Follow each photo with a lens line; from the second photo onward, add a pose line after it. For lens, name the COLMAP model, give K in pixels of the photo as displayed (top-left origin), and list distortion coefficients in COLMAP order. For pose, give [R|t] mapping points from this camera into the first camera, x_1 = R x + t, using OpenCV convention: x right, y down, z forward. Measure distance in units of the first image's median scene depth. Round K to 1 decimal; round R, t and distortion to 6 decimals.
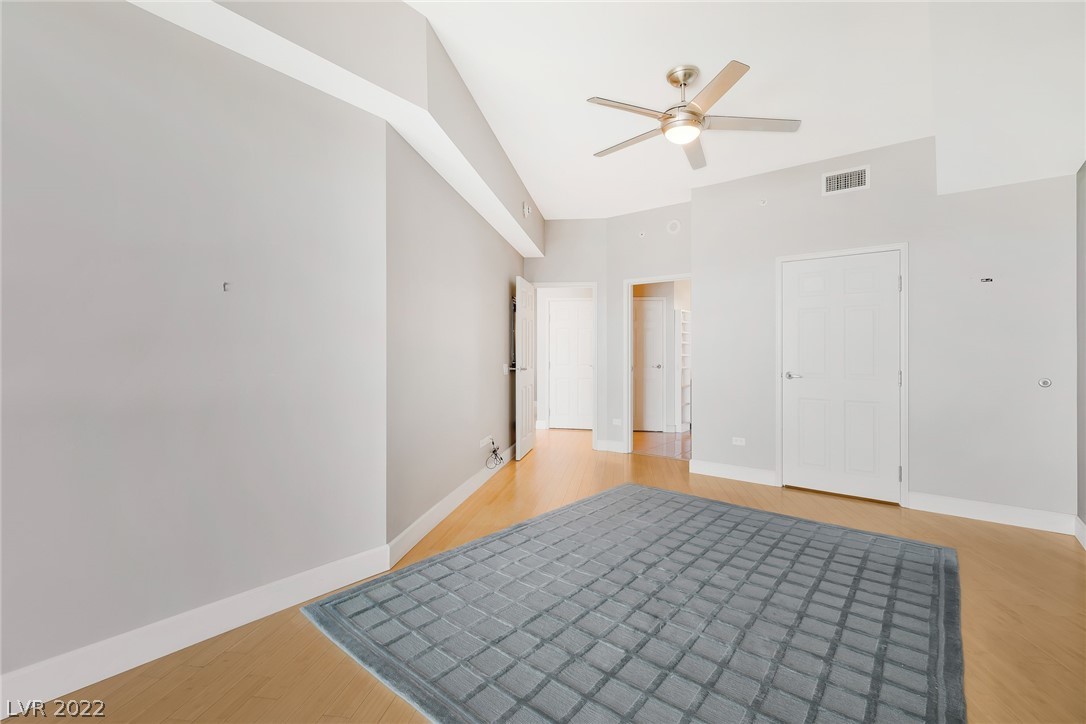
lens RADIAL K [[433.5, 0, 502.5], [0, 433.5, 358.1], [0, 0, 1]] dist [-0.008193, -0.000015]
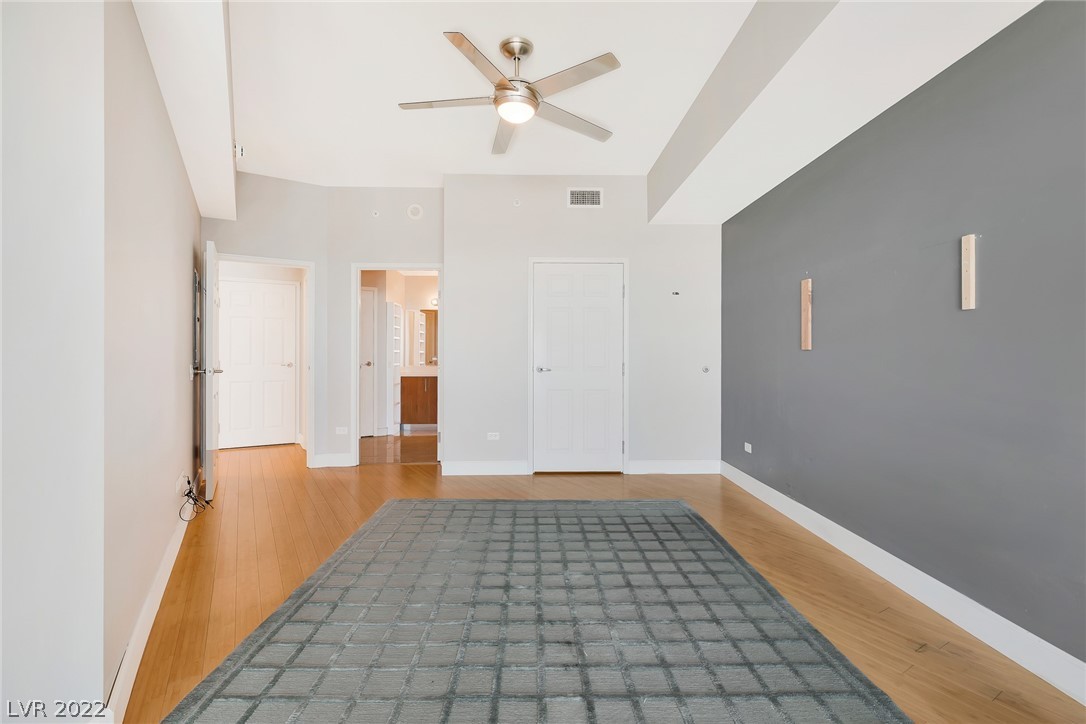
lens RADIAL K [[479.8, 0, 547.6], [0, 479.8, 351.1], [0, 0, 1]] dist [-0.002410, -0.000151]
pose [[0.763715, -0.005580, 0.645529, -0.202328], [0.010690, 0.999935, -0.004004, 0.001642], [-0.645465, 0.009958, 0.763725, 0.175214]]
